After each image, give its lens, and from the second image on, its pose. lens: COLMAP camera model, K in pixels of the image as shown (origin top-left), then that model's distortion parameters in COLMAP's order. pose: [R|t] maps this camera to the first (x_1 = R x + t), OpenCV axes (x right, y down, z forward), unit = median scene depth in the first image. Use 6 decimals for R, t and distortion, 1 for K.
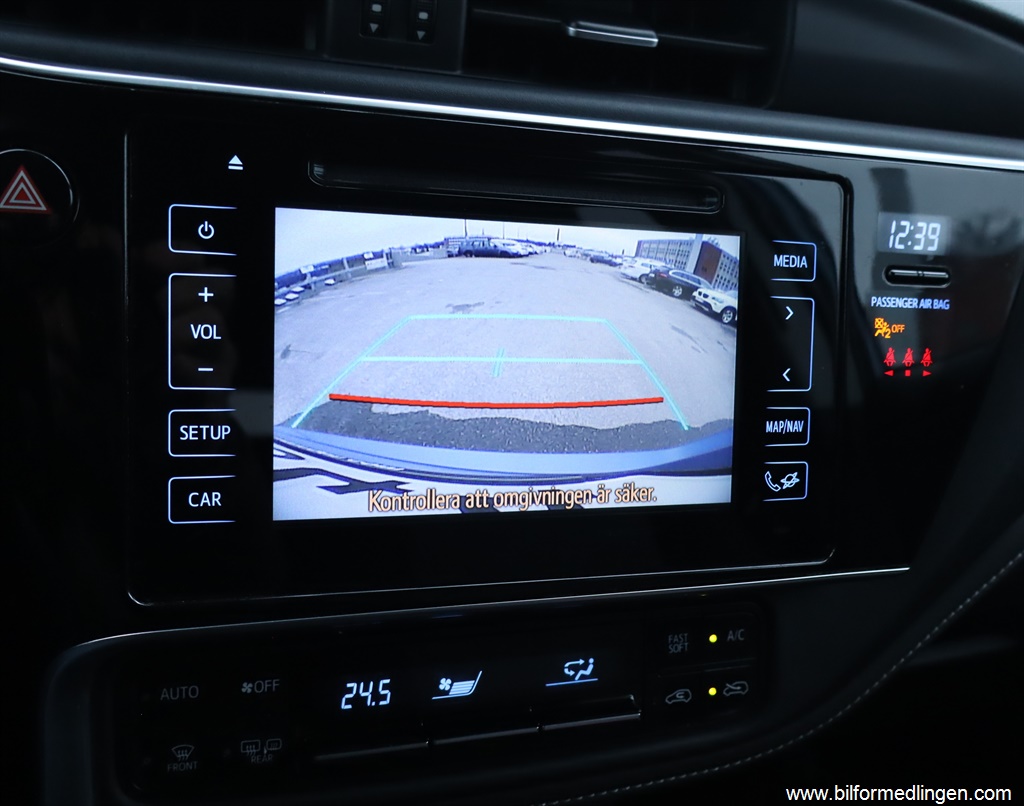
lens RADIAL K [[1089.0, 0, 505.3], [0, 1089.0, 401.0], [0, 0, 1]] dist [-0.011978, 0.000000]
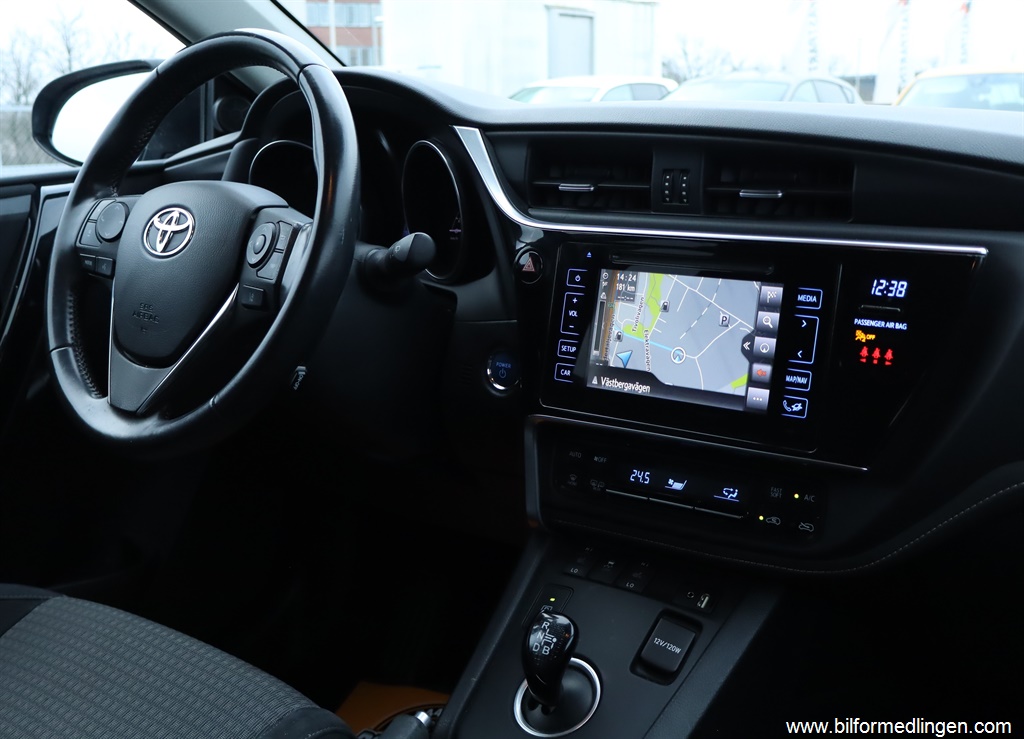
lens RADIAL K [[1135.8, 0, 511.9], [0, 1135.8, 364.1], [0, 0, 1]] dist [-0.033649, 0.000000]
pose [[0.524927, 0.069150, -0.848333, 1.768311], [-0.166306, 0.985816, -0.022549, 0.130812], [0.834742, 0.152920, 0.528982, -0.555122]]
